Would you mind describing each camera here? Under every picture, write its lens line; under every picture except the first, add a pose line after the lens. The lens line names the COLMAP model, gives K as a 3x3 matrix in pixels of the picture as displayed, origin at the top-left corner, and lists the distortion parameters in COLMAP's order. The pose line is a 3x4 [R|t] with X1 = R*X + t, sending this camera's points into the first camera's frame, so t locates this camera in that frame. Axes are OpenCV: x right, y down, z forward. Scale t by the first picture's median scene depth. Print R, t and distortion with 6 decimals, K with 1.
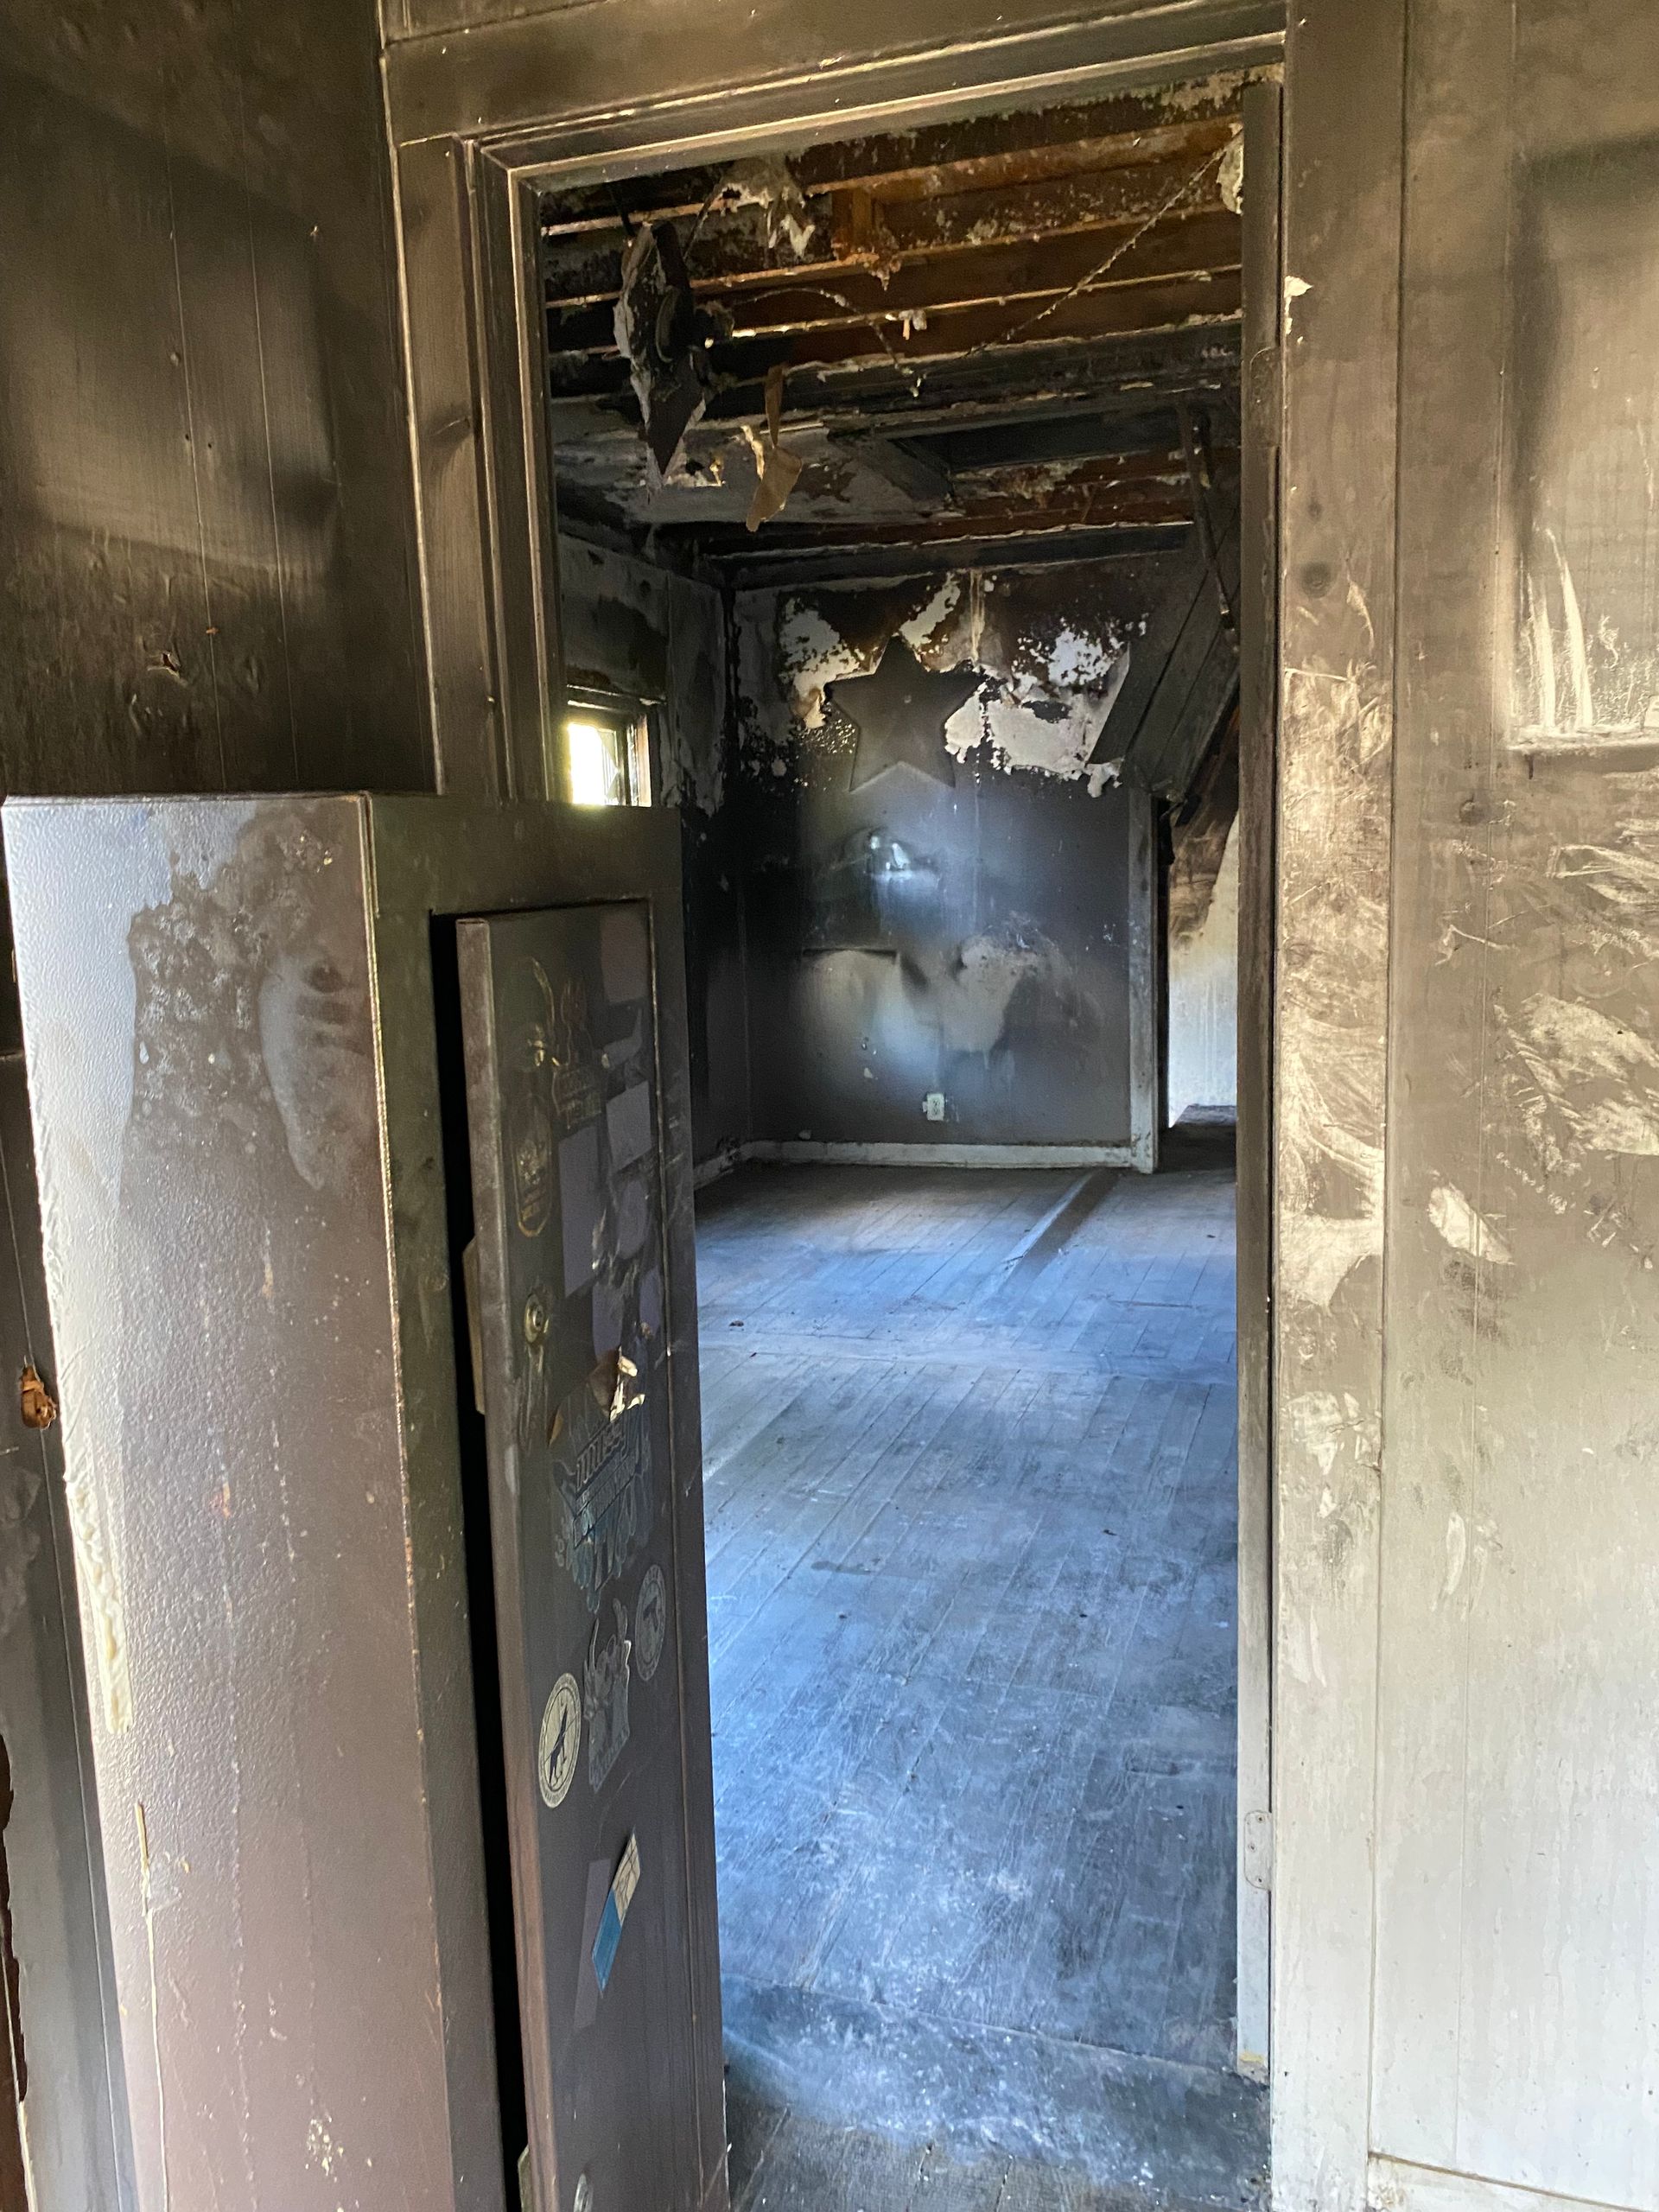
lens RADIAL K [[1716.1, 0, 834.8], [0, 1716.1, 1107.4], [0, 0, 1]] dist [0.136211, -0.214606]
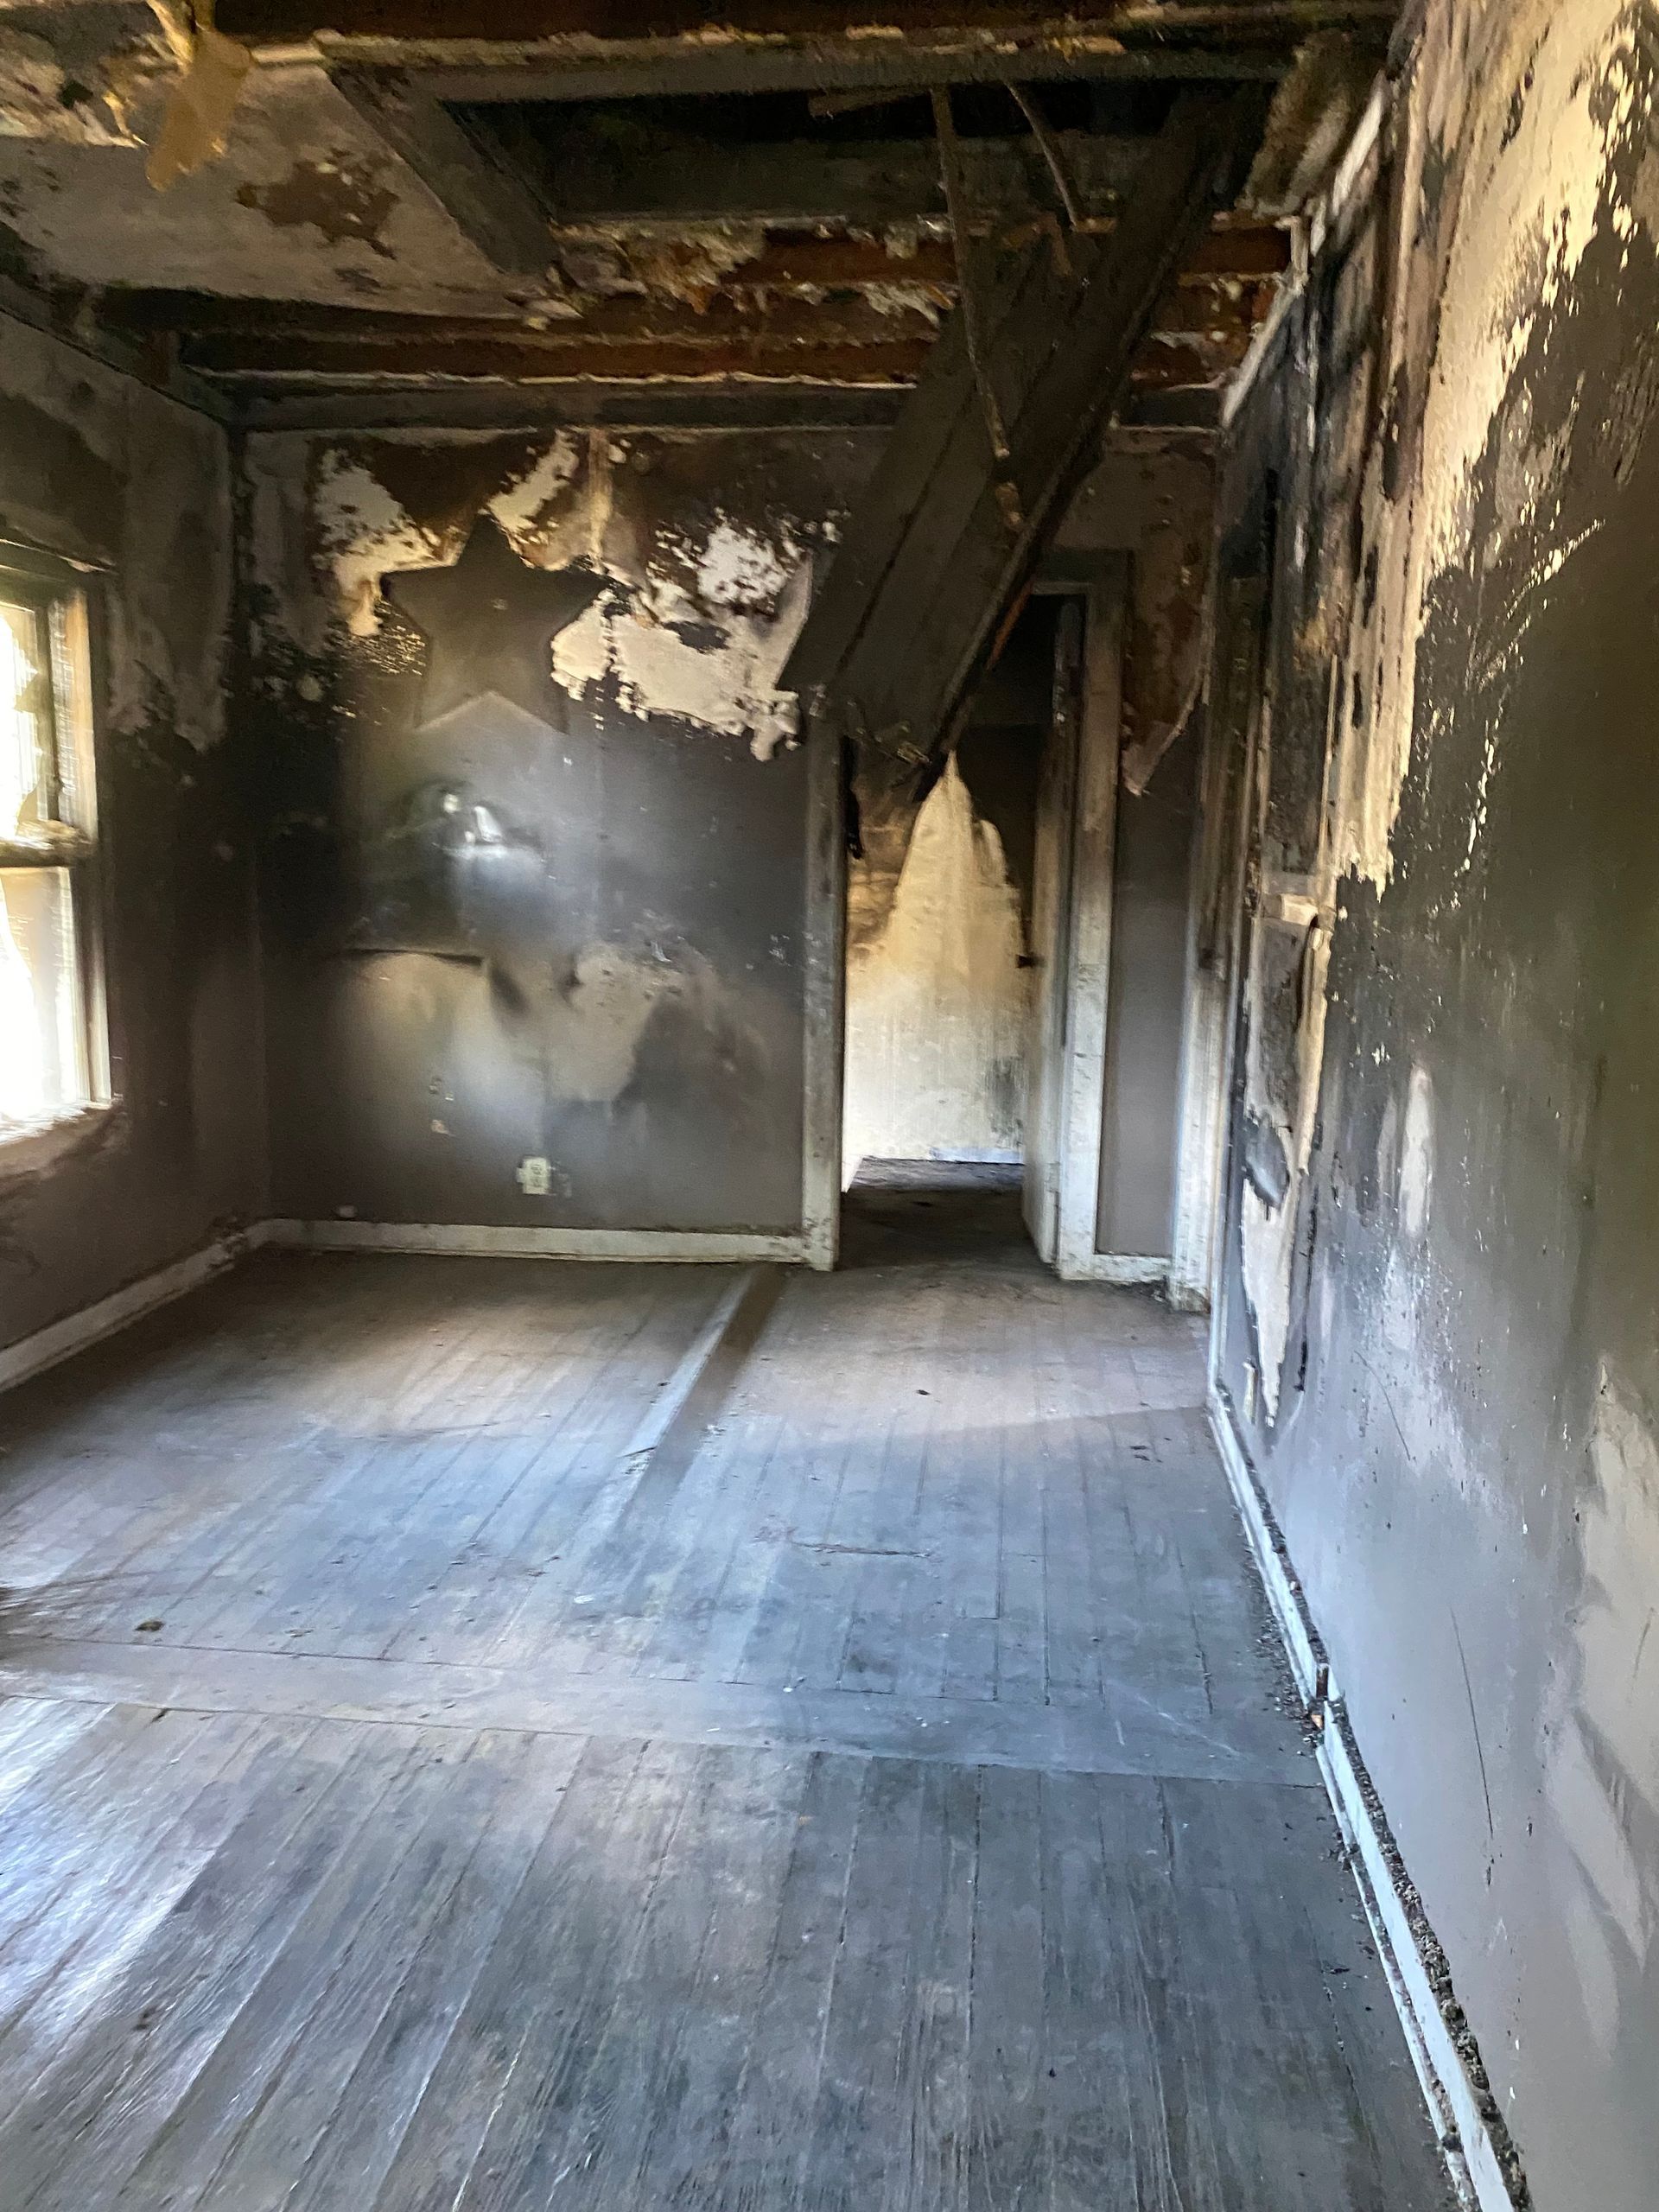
lens RADIAL K [[1774.3, 0, 937.2], [0, 1774.3, 1136.3], [0, 0, 1]] dist [0.101205, -0.340650]
pose [[0.964561, 0.011520, 0.263610, 0.025231], [-0.016716, 0.999708, 0.017478, -0.035032], [-0.263332, -0.021265, 0.964471, 0.248298]]
